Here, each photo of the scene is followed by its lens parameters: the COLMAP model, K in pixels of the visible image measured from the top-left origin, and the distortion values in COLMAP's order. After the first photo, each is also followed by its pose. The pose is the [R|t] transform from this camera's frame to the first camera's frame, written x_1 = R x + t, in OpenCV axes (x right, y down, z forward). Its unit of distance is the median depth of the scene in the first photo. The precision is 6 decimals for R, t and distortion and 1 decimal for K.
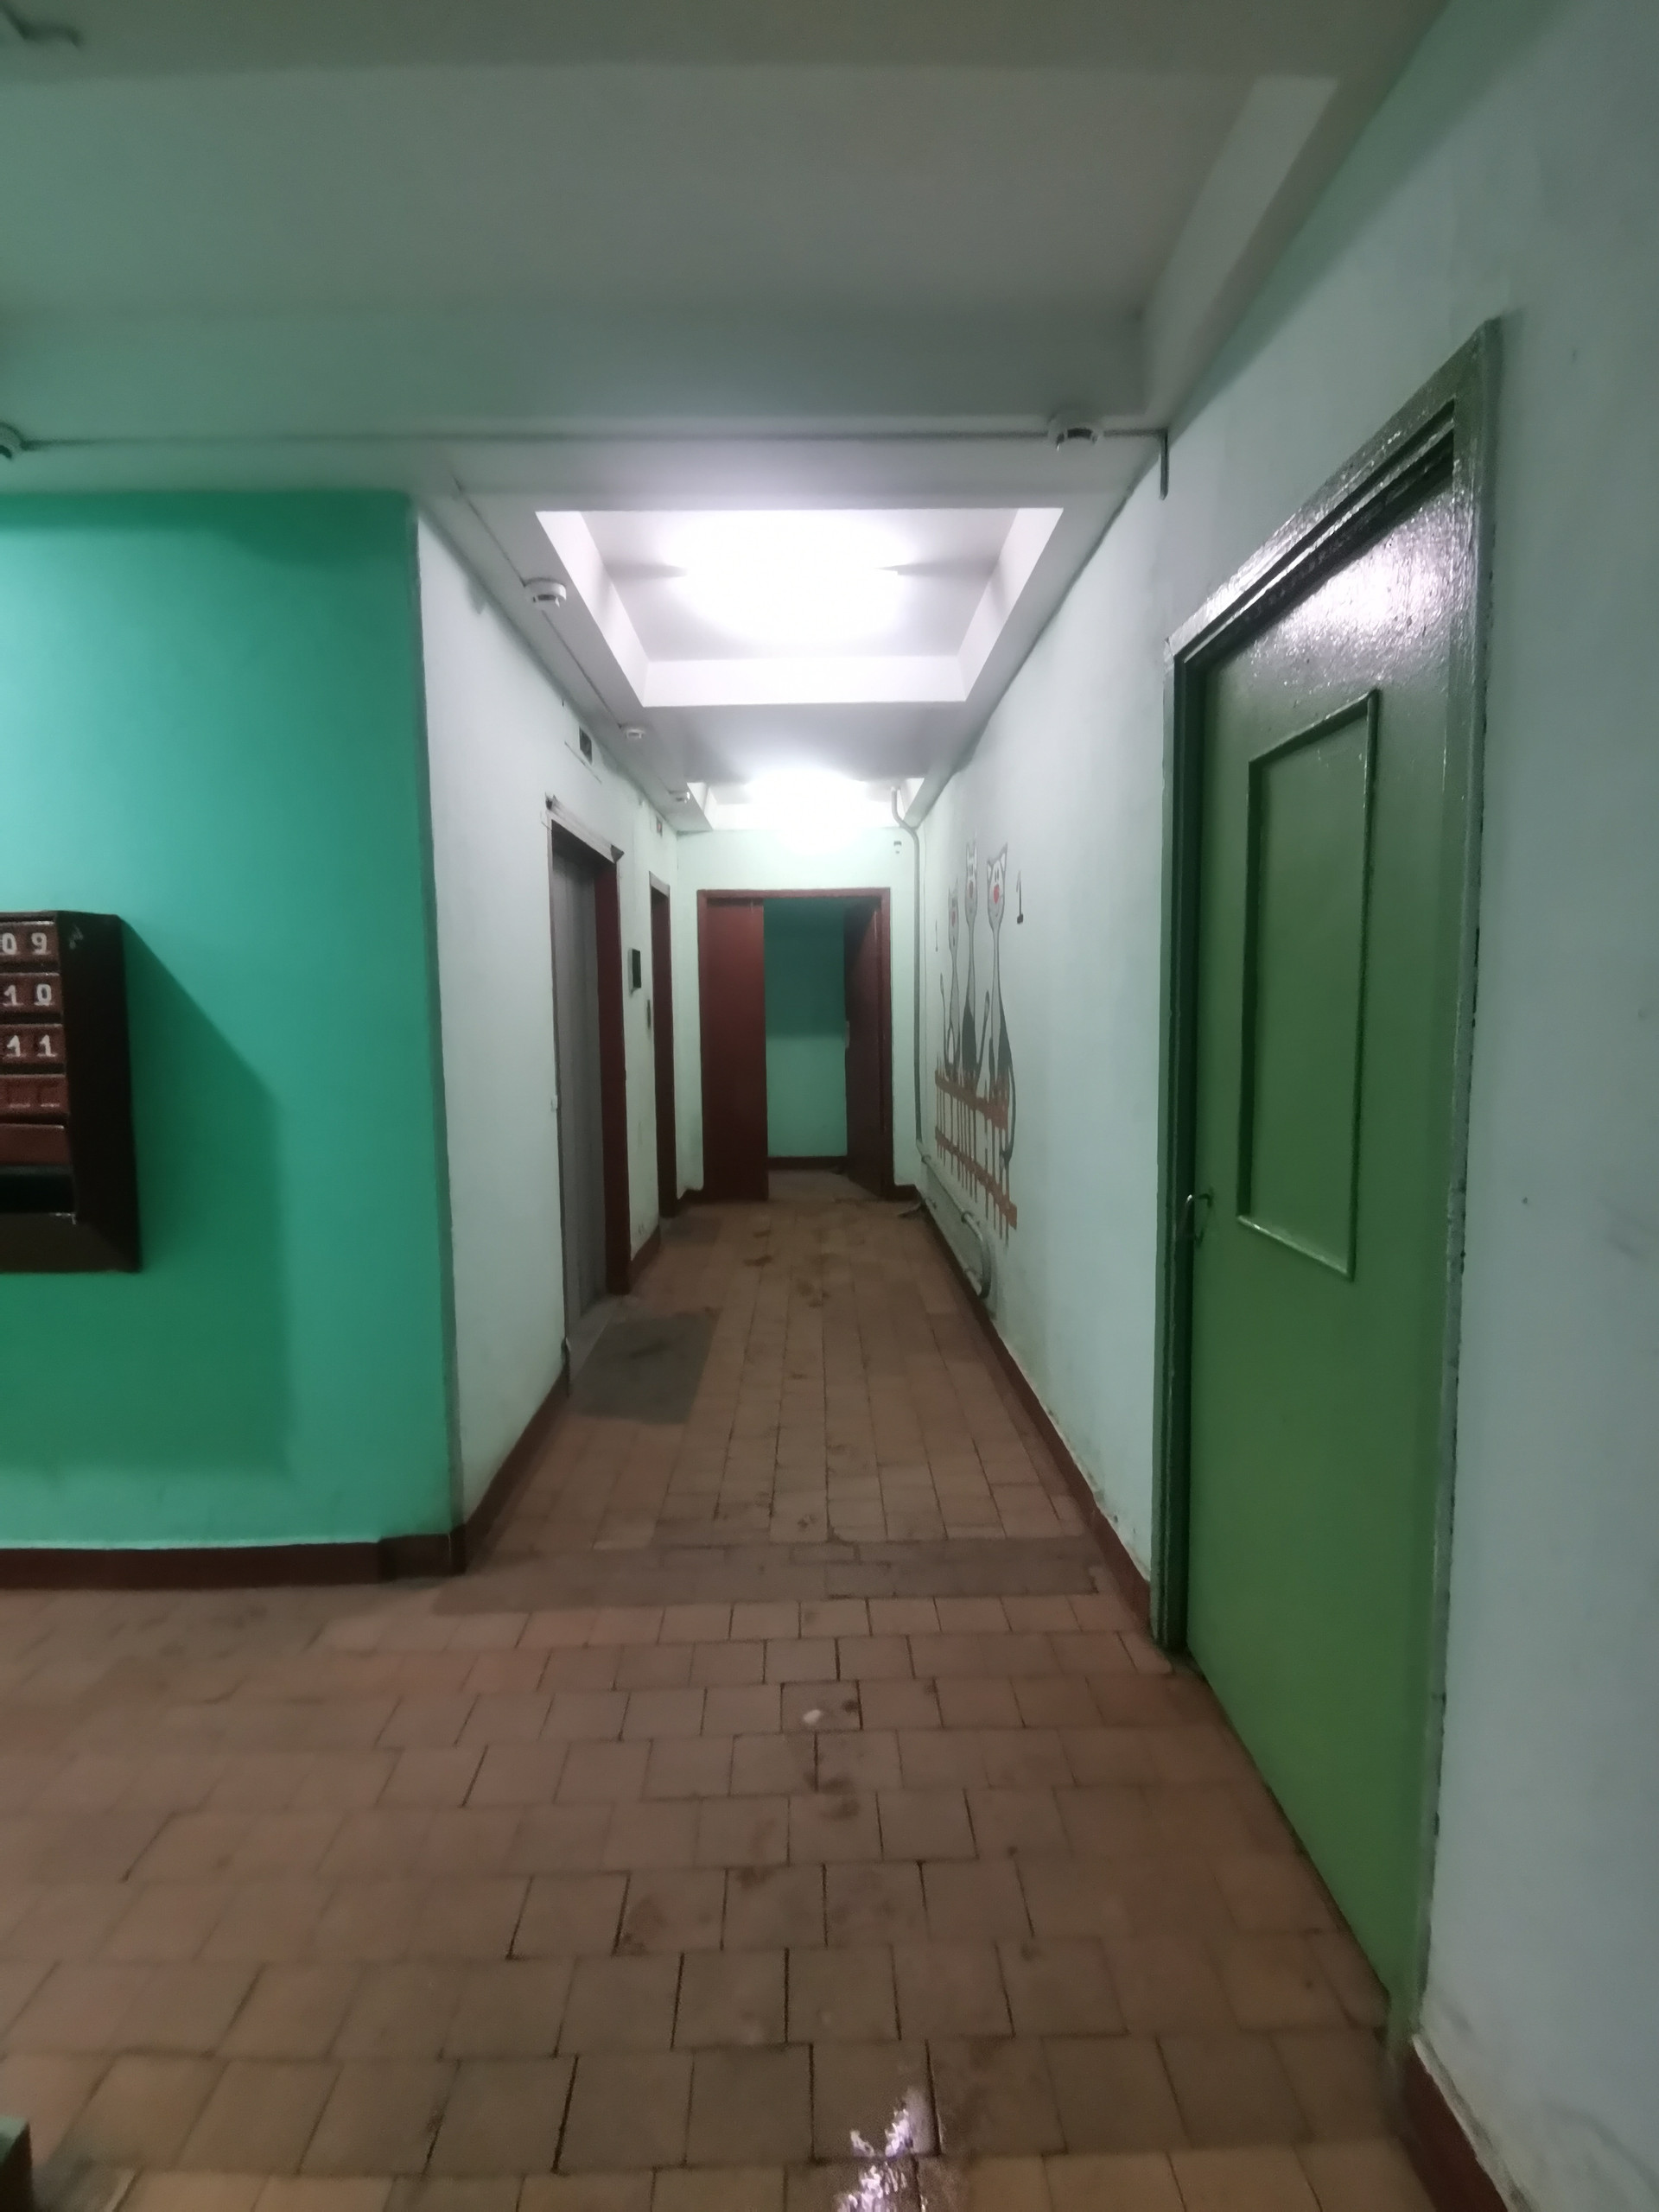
lens RADIAL K [[1088.6, 0, 828.7], [0, 1088.6, 1096.8], [0, 0, 1]] dist [0.046983, -0.034251]
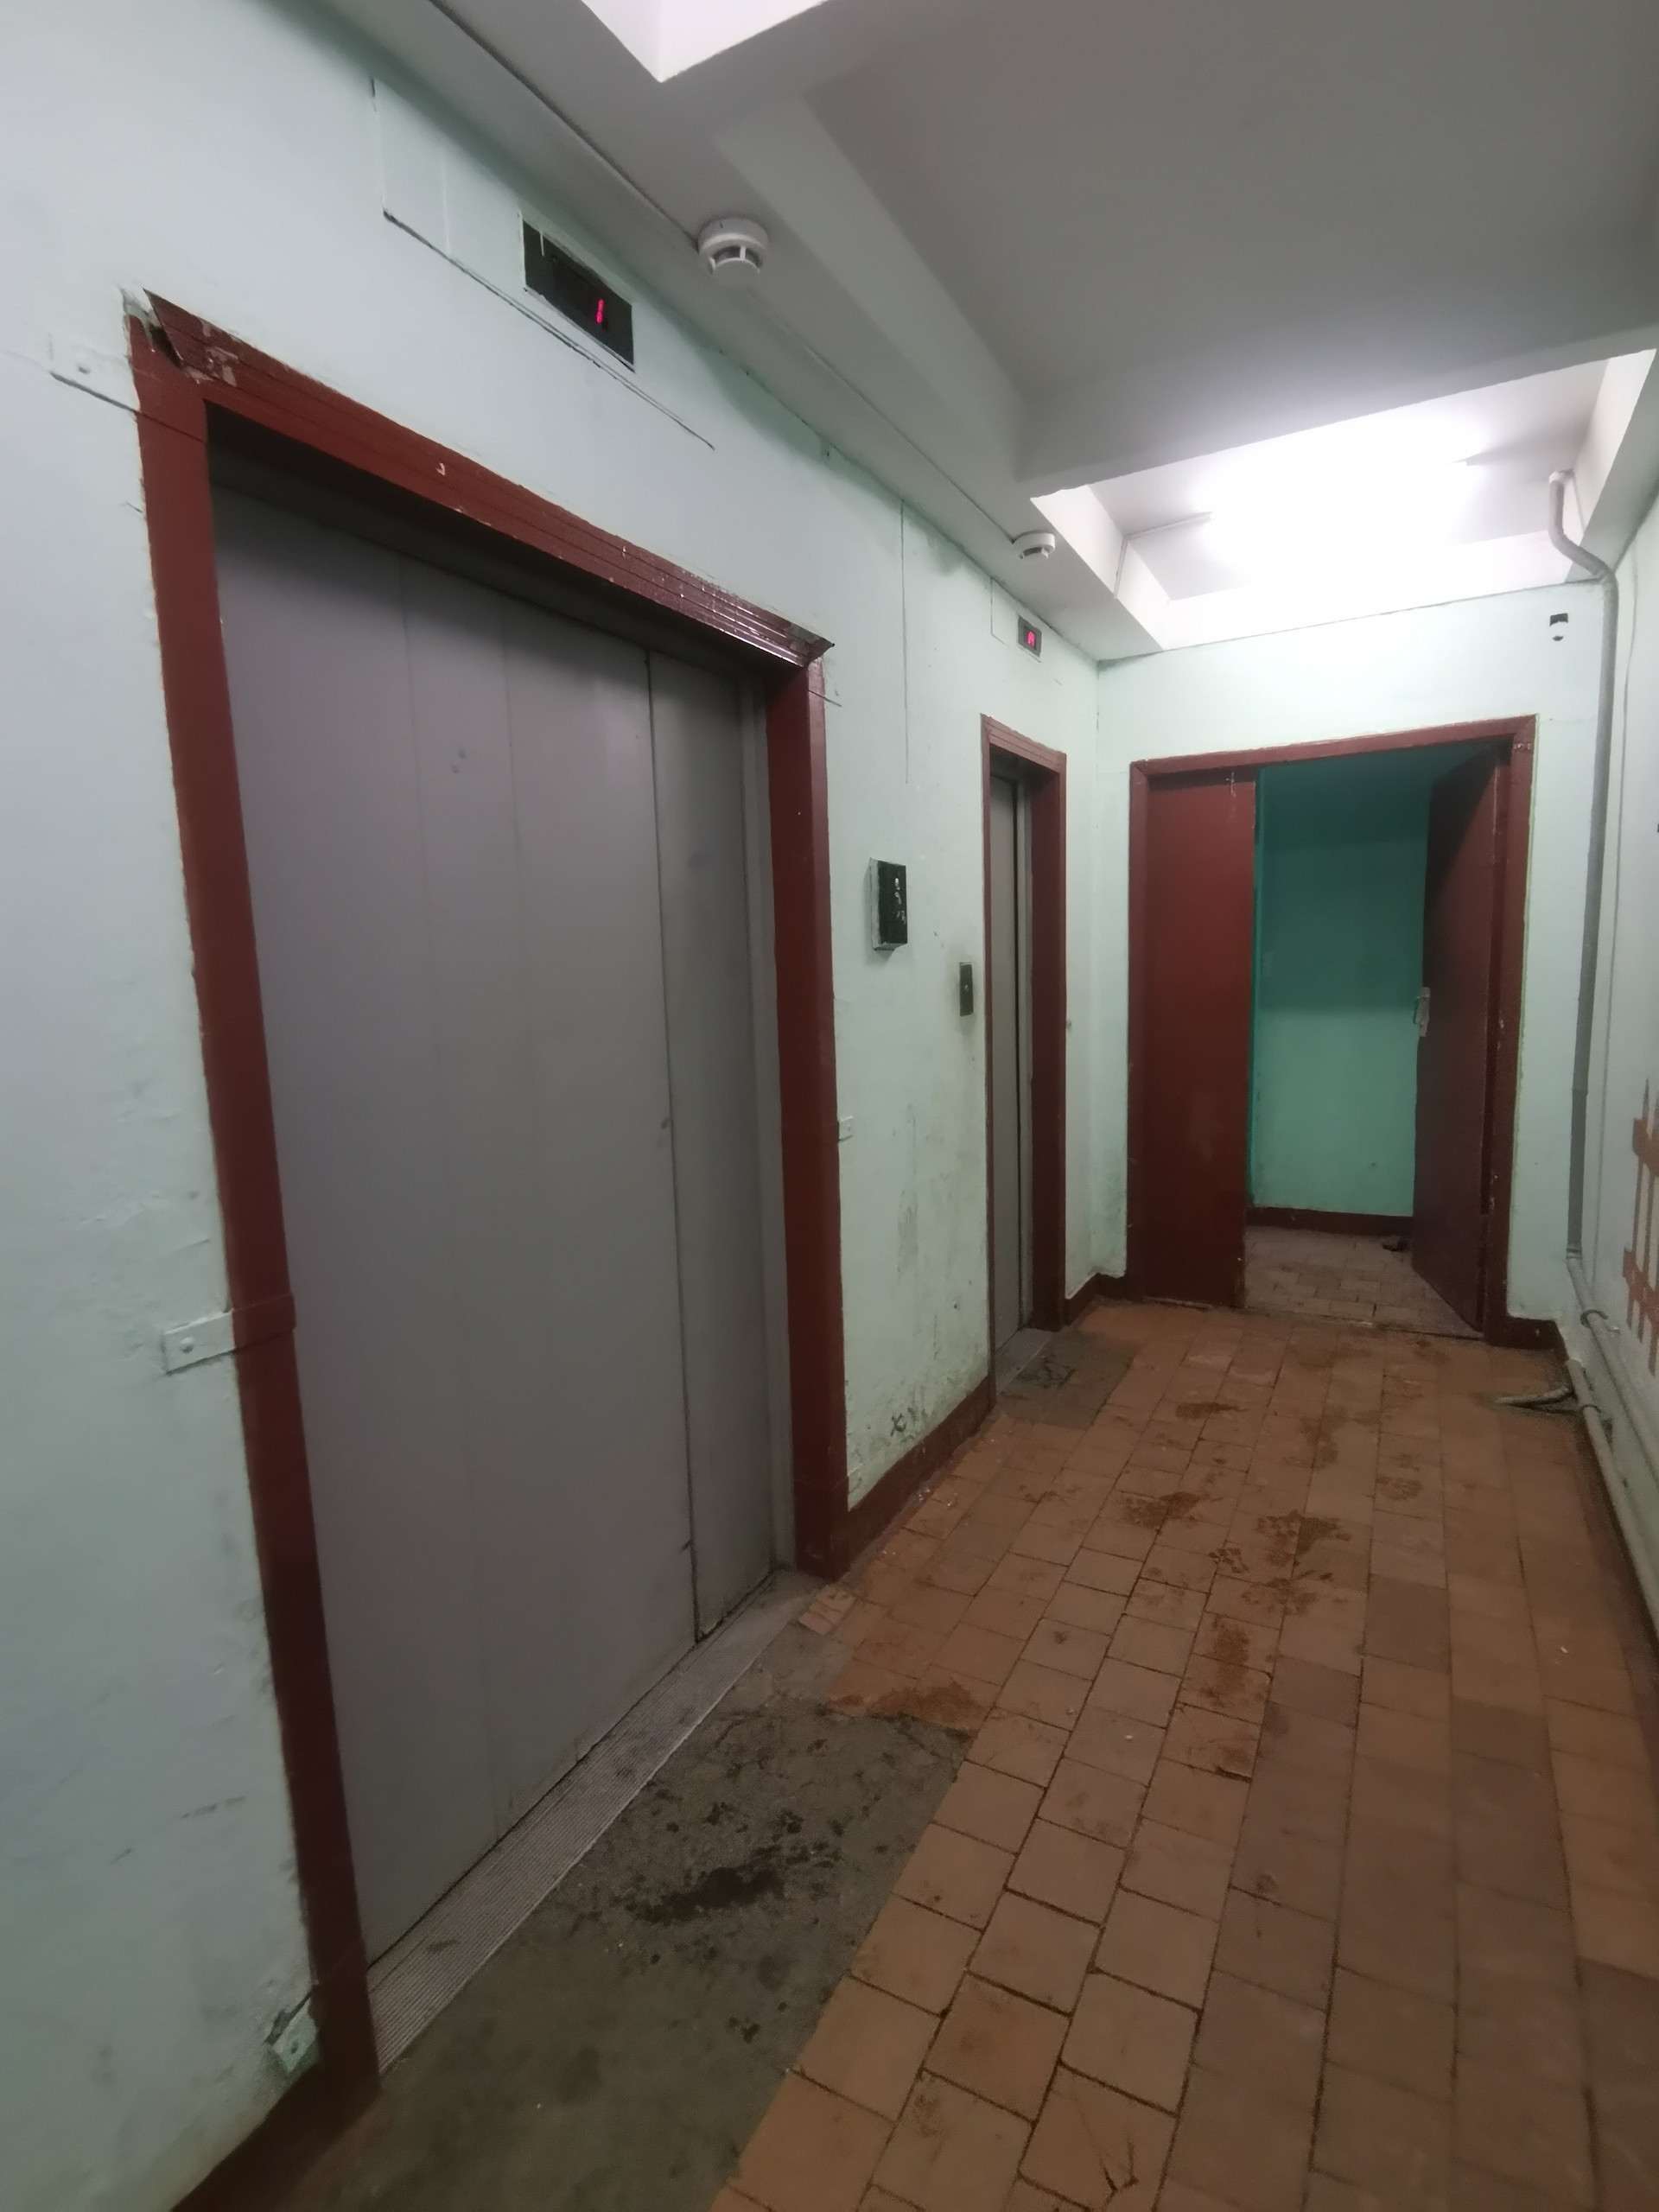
lens RADIAL K [[1088.6, 0, 828.7], [0, 1088.6, 1096.8], [0, 0, 1]] dist [0.046983, -0.034251]
pose [[0.874882, 0.050993, -0.481644, 0.028053], [-0.026052, 0.997957, 0.058335, -0.045720], [0.483634, -0.038488, 0.874424, 0.429938]]
